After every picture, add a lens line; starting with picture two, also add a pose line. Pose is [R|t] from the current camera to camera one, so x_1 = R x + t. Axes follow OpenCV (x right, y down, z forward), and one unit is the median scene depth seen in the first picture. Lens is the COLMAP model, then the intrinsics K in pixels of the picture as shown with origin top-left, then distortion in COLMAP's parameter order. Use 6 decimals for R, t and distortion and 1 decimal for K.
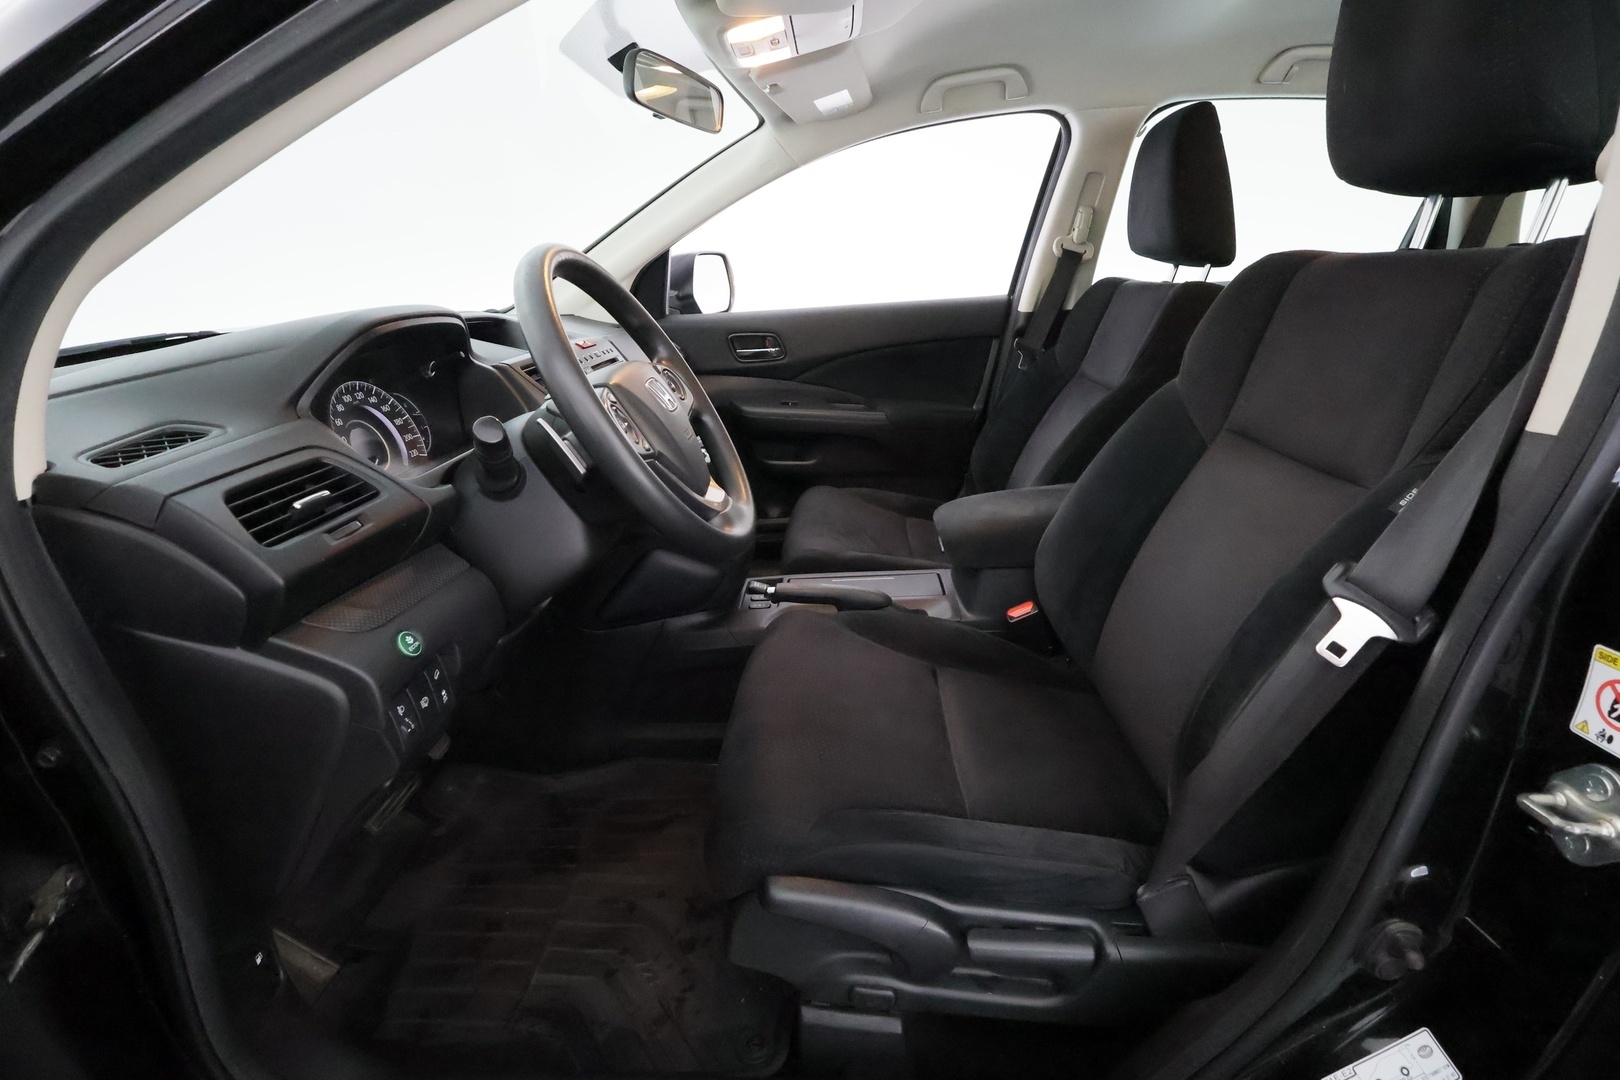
lens RADIAL K [[745.8, 0, 810.0], [0, 745.8, 540.0], [0, 0, 1]] dist [-0.000194, 0.000289]
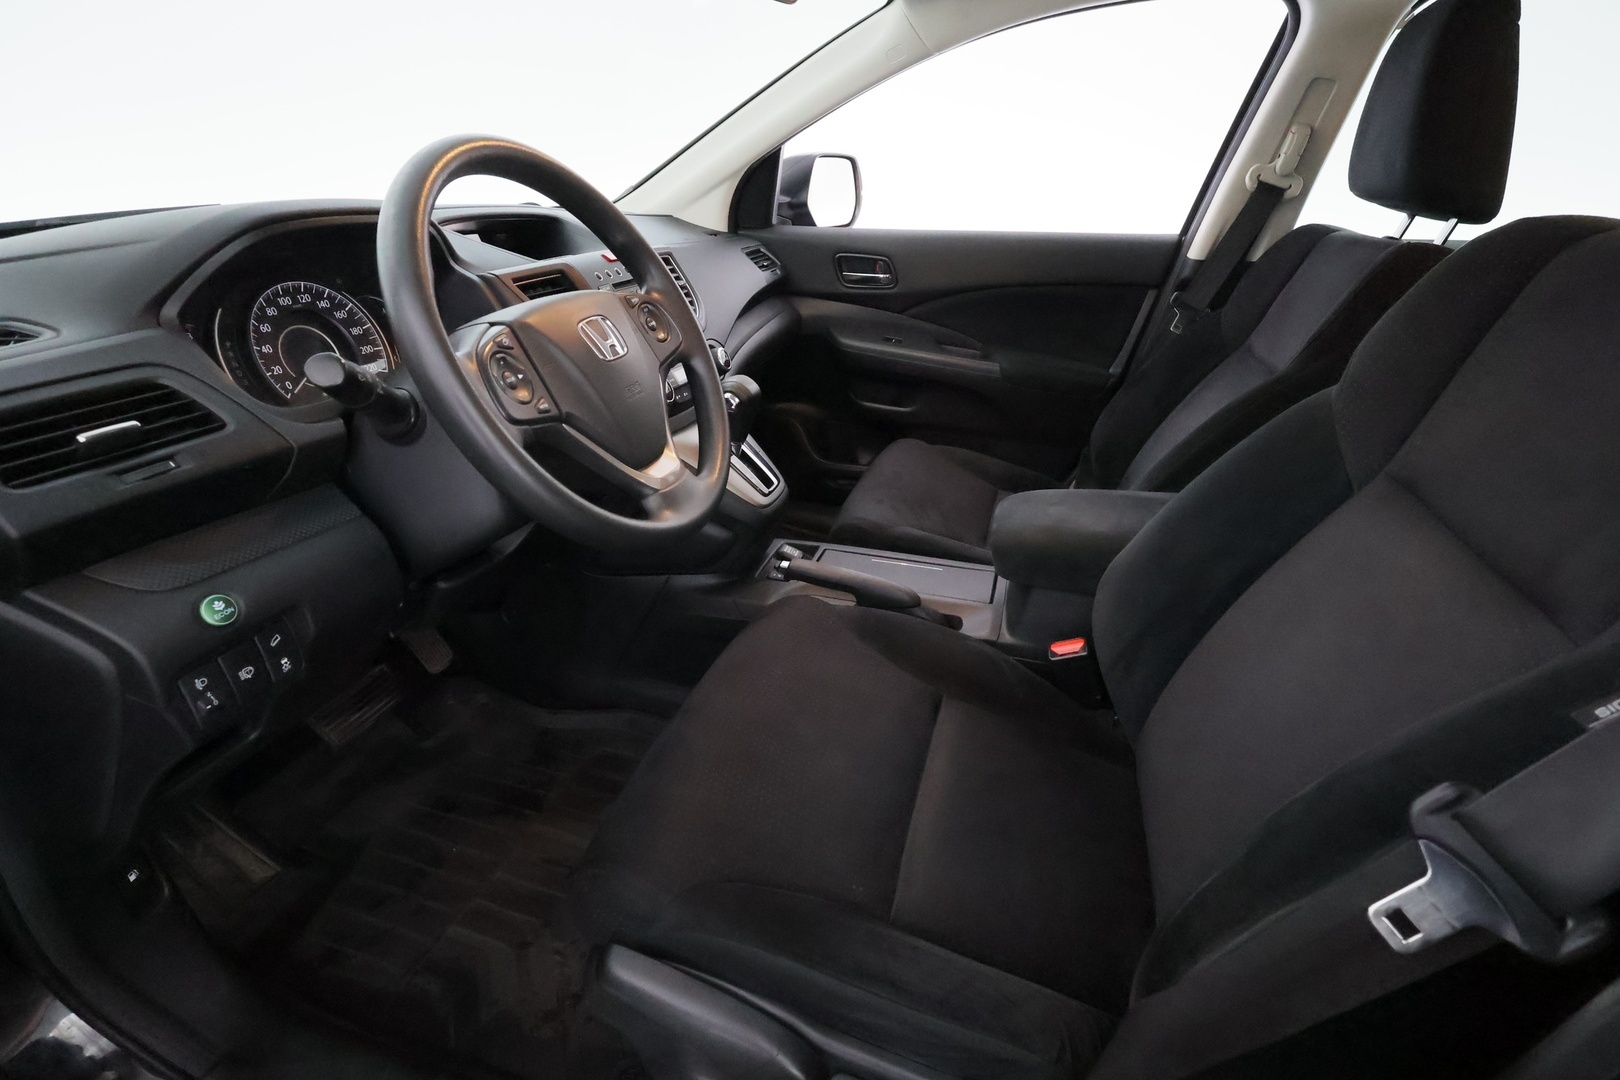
lens RADIAL K [[746.0, 0, 810.0], [0, 746.0, 540.0], [0, 0, 1]] dist [0.000551, -0.000253]
pose [[0.966667, 0.166910, -0.194155, 0.151756], [-0.144504, 0.981649, 0.124434, -0.079707], [0.211361, -0.092230, 0.973047, 0.168638]]
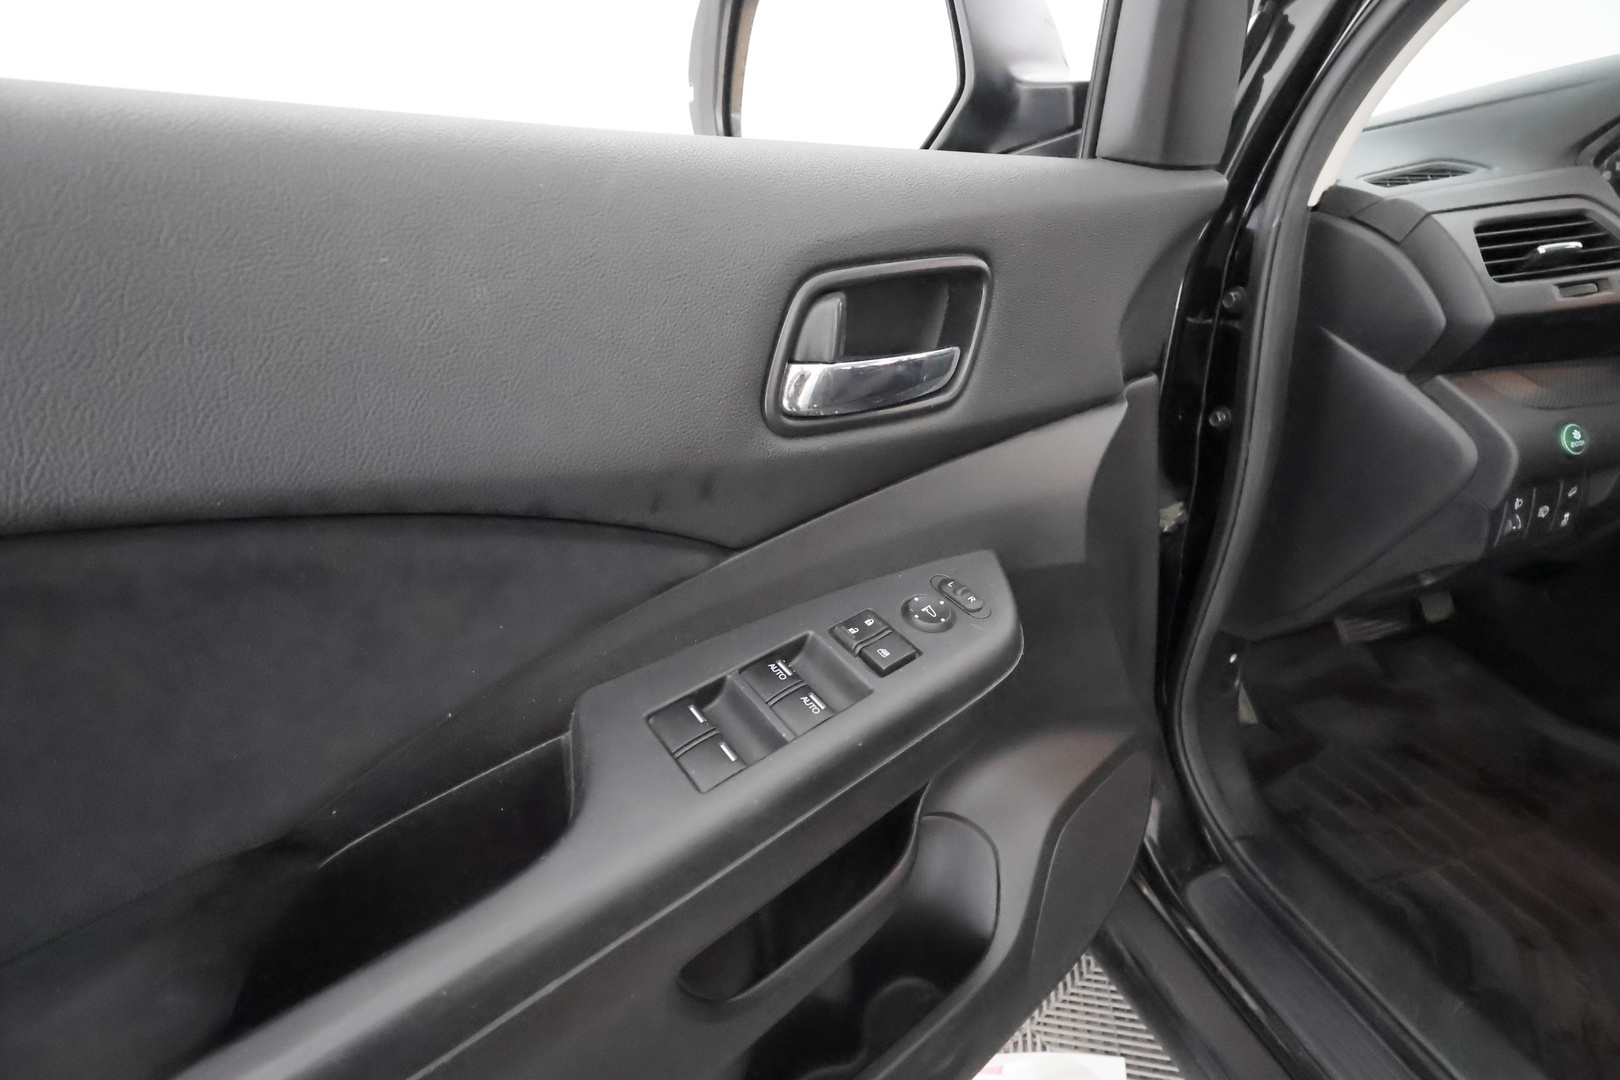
lens RADIAL K [[746.0, 0, 810.0], [0, 746.0, 540.0], [0, 0, 1]] dist [0.000551, -0.000253]
pose [[0.326893, 0.436078, -0.838437, -0.027526], [-0.279440, 0.892109, 0.355043, 0.099611], [0.902804, 0.118232, 0.413481, -0.076992]]
